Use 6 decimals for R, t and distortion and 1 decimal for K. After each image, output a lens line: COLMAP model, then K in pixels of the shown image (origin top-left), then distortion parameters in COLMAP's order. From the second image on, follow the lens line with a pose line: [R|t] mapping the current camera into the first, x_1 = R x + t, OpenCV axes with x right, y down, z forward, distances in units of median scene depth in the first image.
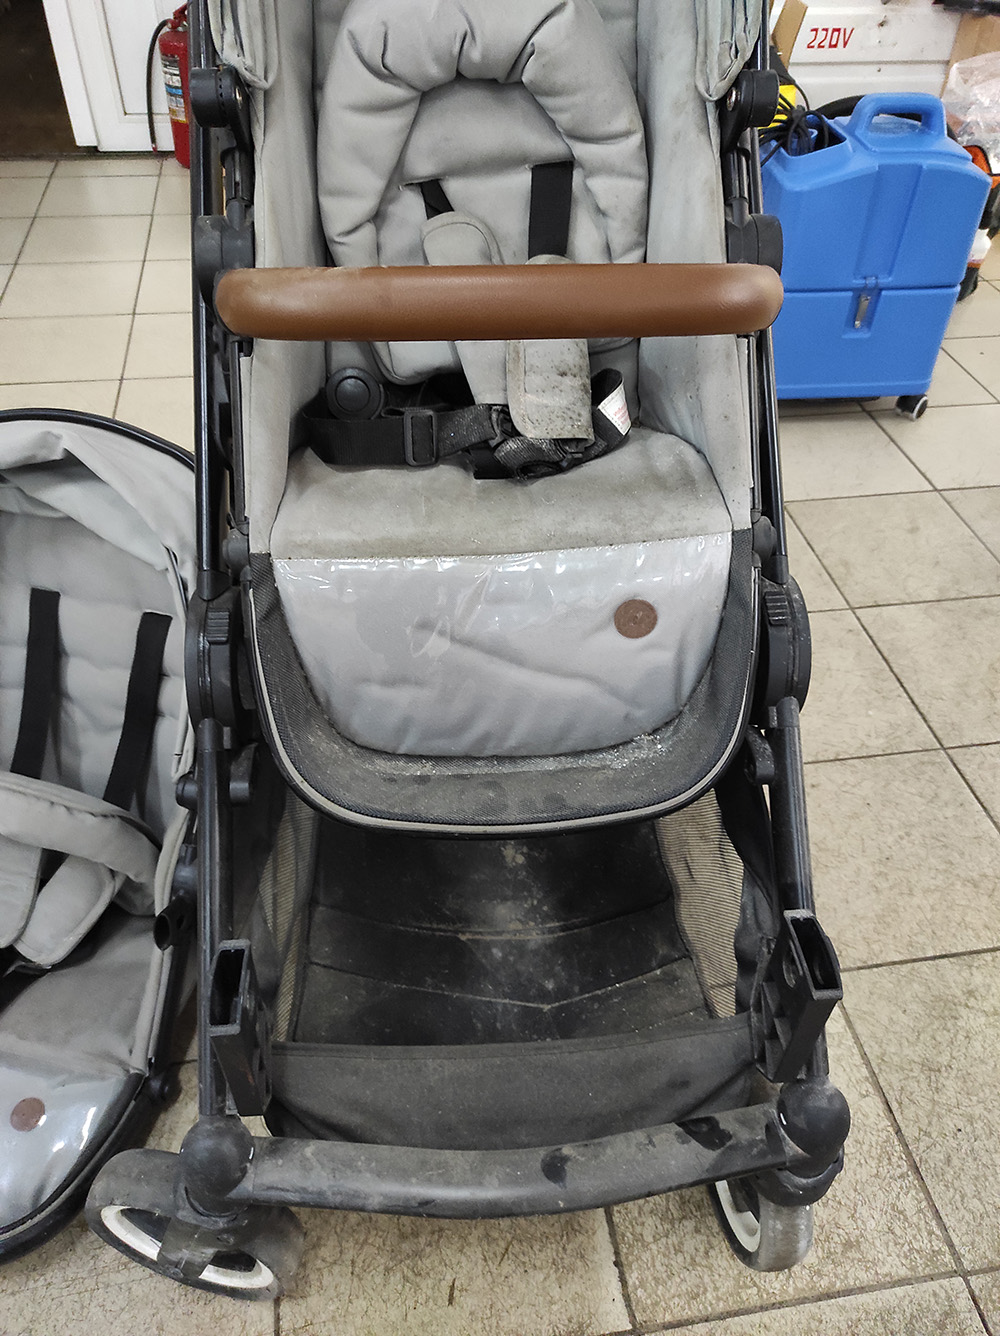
lens RADIAL K [[1001.4, 0, 493.3], [0, 1001.4, 668.1], [0, 0, 1]] dist [0.038066, -0.007391]
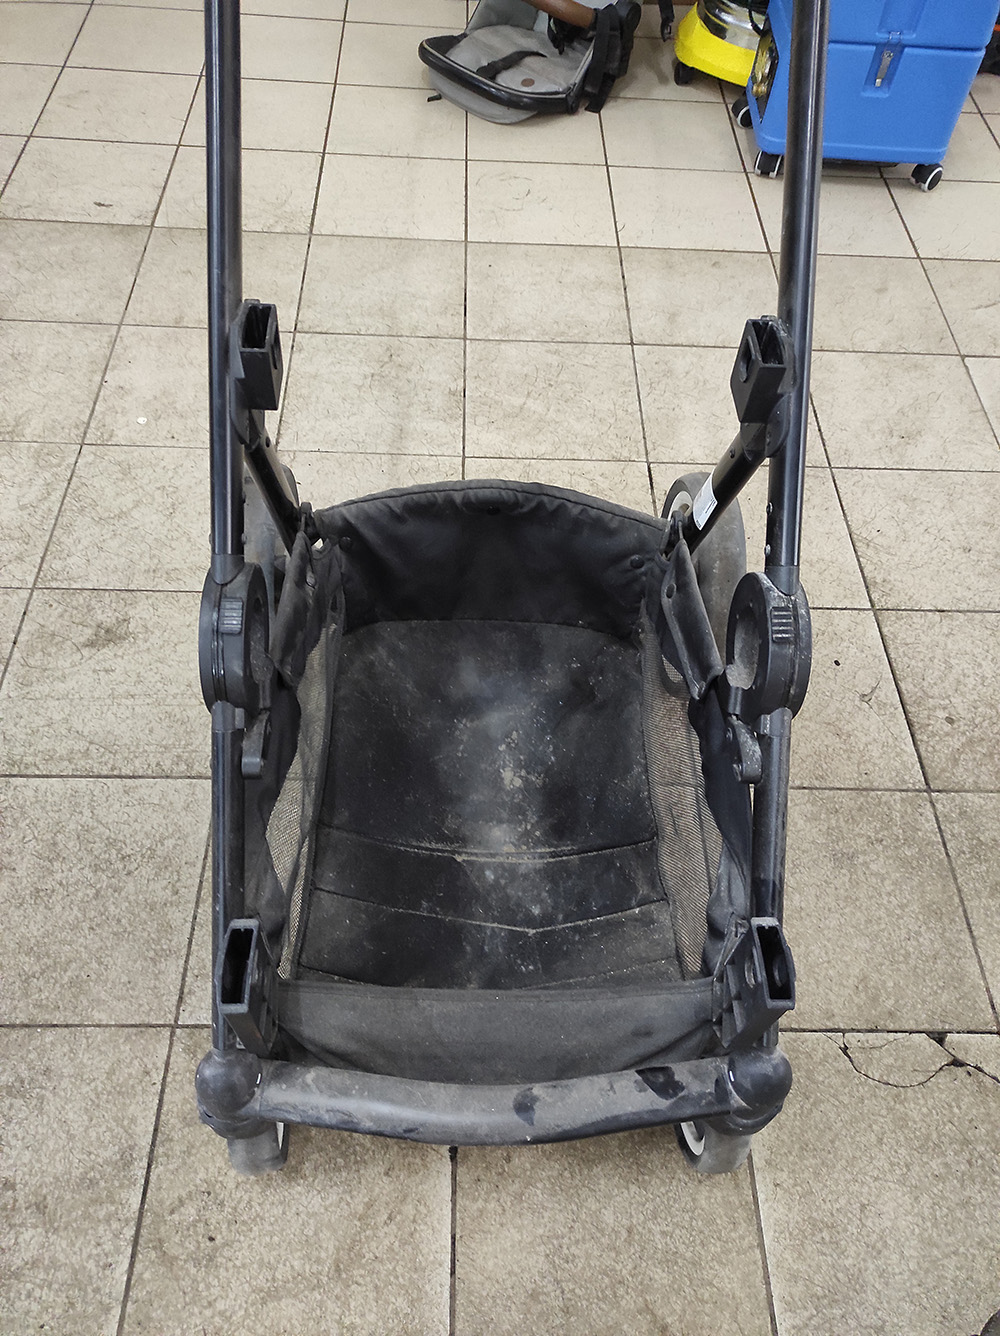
lens RADIAL K [[1001.4, 0, 492.1], [0, 1001.4, 668.7], [0, 0, 1]] dist [0.038066, -0.007391]
pose [[0.997985, 0.062529, -0.010803, 0.005272], [-0.058923, 0.976356, 0.207985, -0.202414], [0.023552, -0.206930, 0.978072, -0.005732]]
